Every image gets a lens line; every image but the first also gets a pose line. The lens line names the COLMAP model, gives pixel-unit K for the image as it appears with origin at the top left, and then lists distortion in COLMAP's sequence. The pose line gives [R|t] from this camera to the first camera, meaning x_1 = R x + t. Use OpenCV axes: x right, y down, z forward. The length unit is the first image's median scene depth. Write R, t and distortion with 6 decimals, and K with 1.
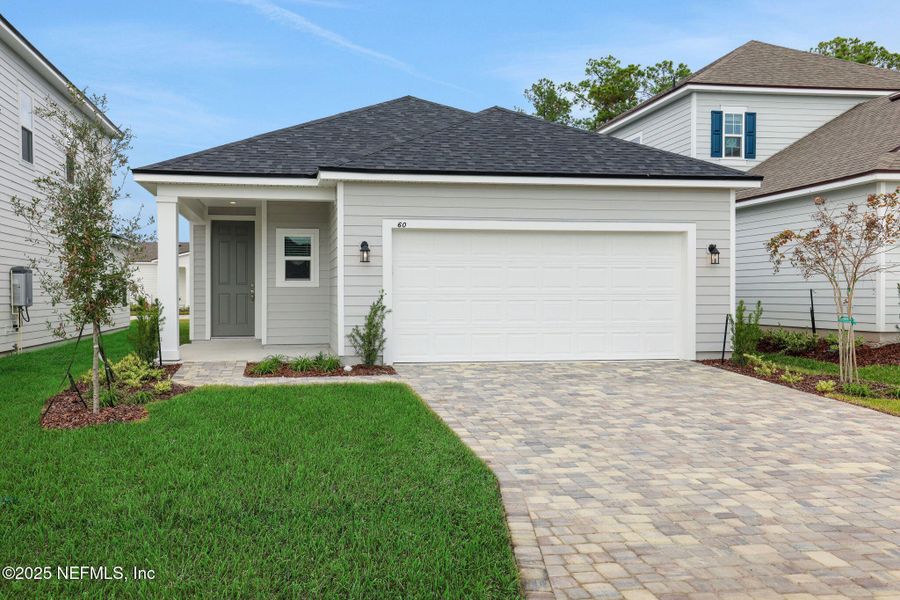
lens RADIAL K [[952.3, 0, 450.0], [0, 952.3, 300.0], [0, 0, 1]] dist [0.071941, 0.028103]
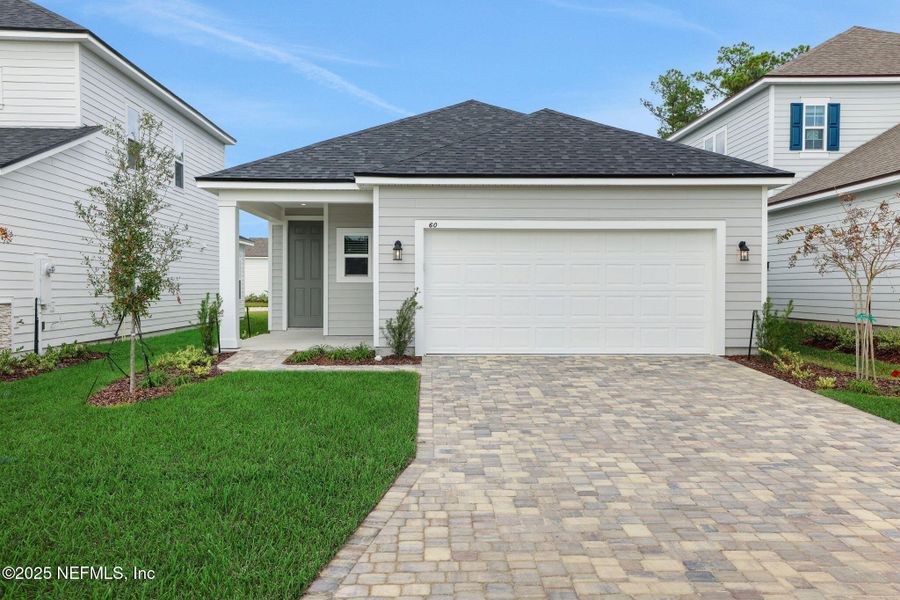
lens RADIAL K [[952.3, 0, 450.0], [0, 952.3, 300.0], [0, 0, 1]] dist [0.071941, 0.028103]
pose [[0.985866, 0.005029, -0.167458, 0.140036], [-0.003733, 0.999961, 0.008056, -0.003127], [0.167492, -0.007317, 0.985846, -0.049859]]
